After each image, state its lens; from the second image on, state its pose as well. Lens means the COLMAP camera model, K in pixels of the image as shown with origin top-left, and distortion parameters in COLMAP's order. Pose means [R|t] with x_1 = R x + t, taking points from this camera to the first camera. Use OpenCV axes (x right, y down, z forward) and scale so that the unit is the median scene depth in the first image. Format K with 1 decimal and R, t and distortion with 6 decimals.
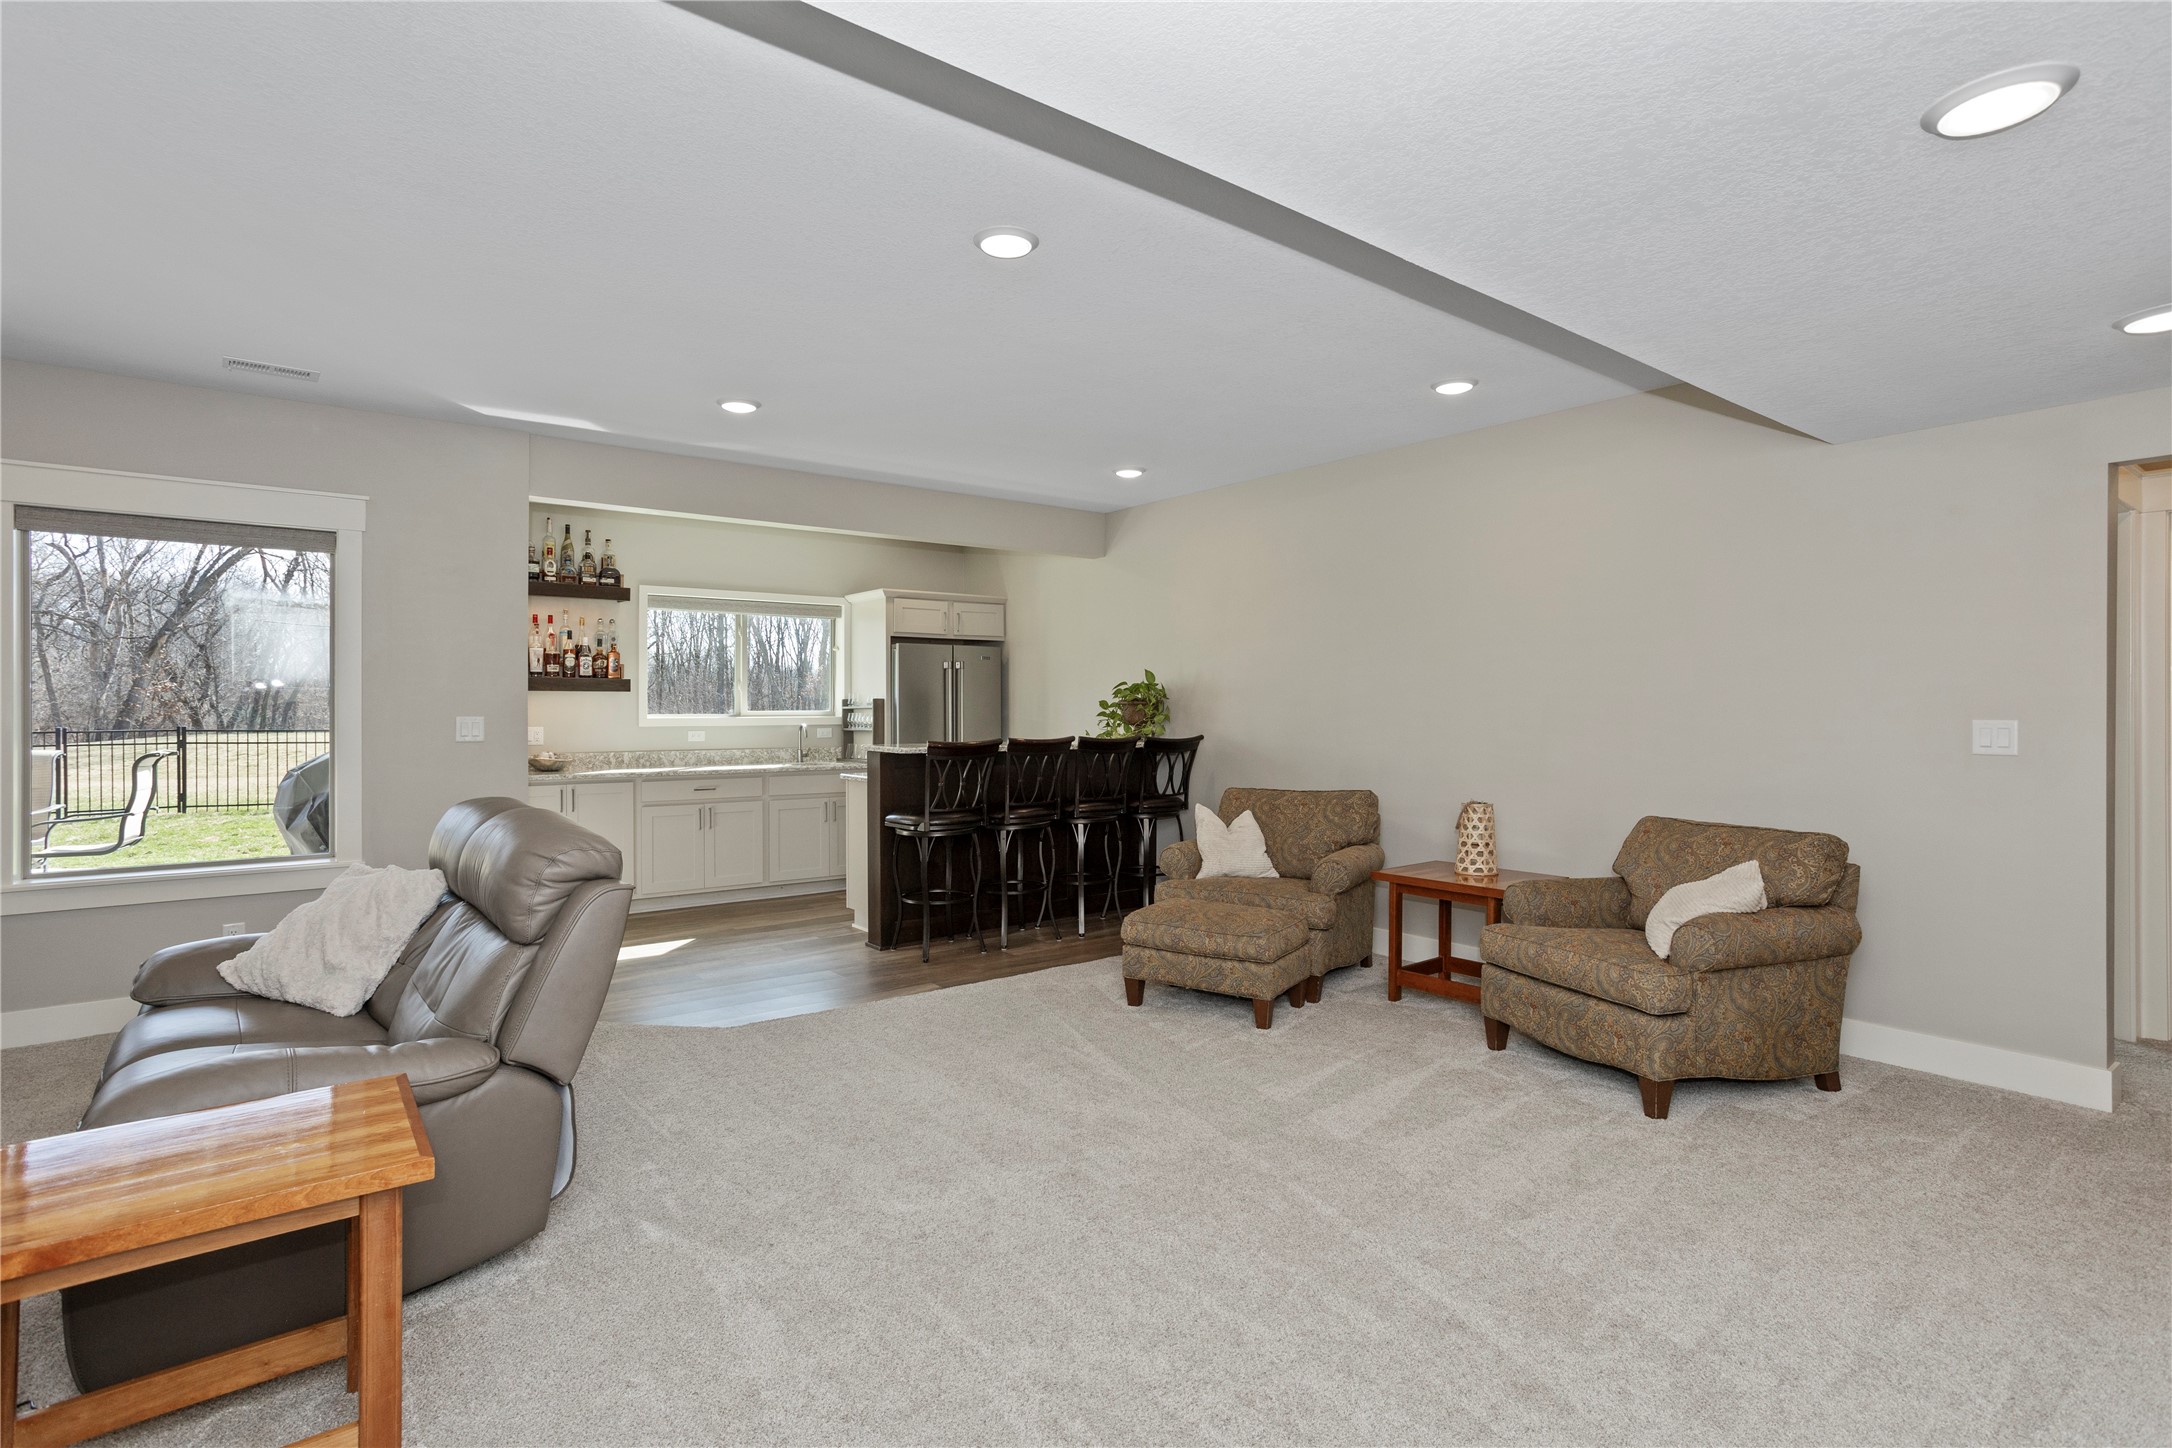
lens RADIAL K [[1028.4, 0, 1088.3], [0, 1028.4, 713.9], [0, 0, 1]] dist [-0.000836, -0.000093]
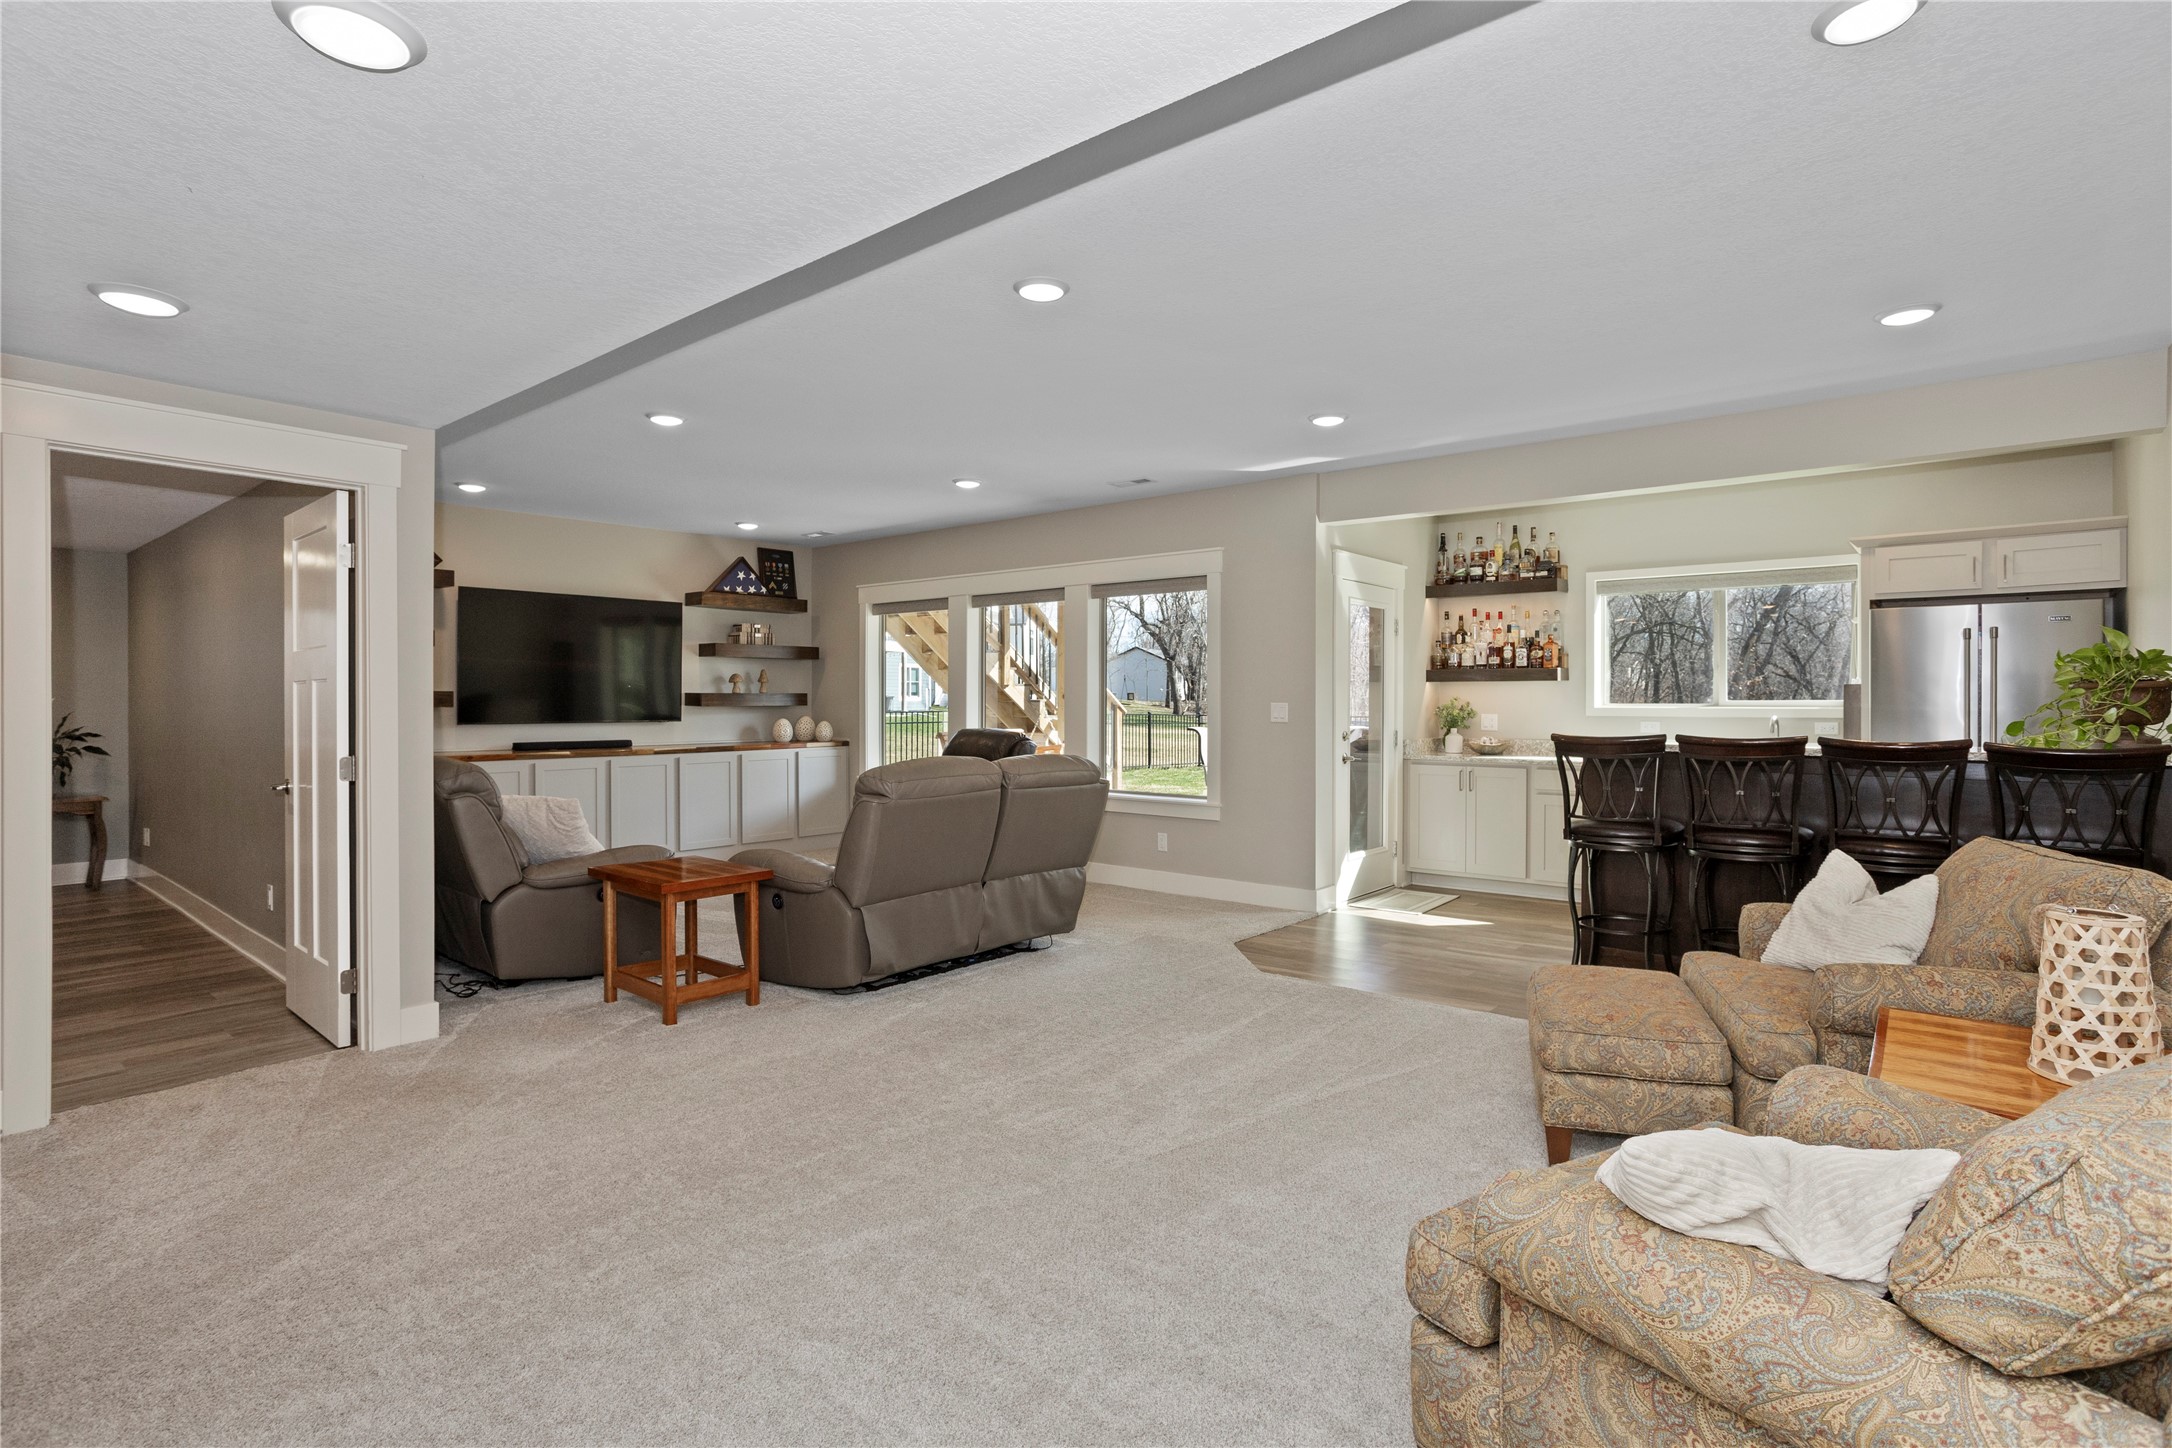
lens RADIAL K [[1028.4, 0, 1088.3], [0, 1028.4, 713.9], [0, 0, 1]] dist [-0.000836, -0.000093]
pose [[0.235458, 0.015587, -0.971760, 0.432152], [-0.011965, 0.999842, 0.013139, 0.003081], [0.971811, 0.008533, 0.235607, 0.321282]]
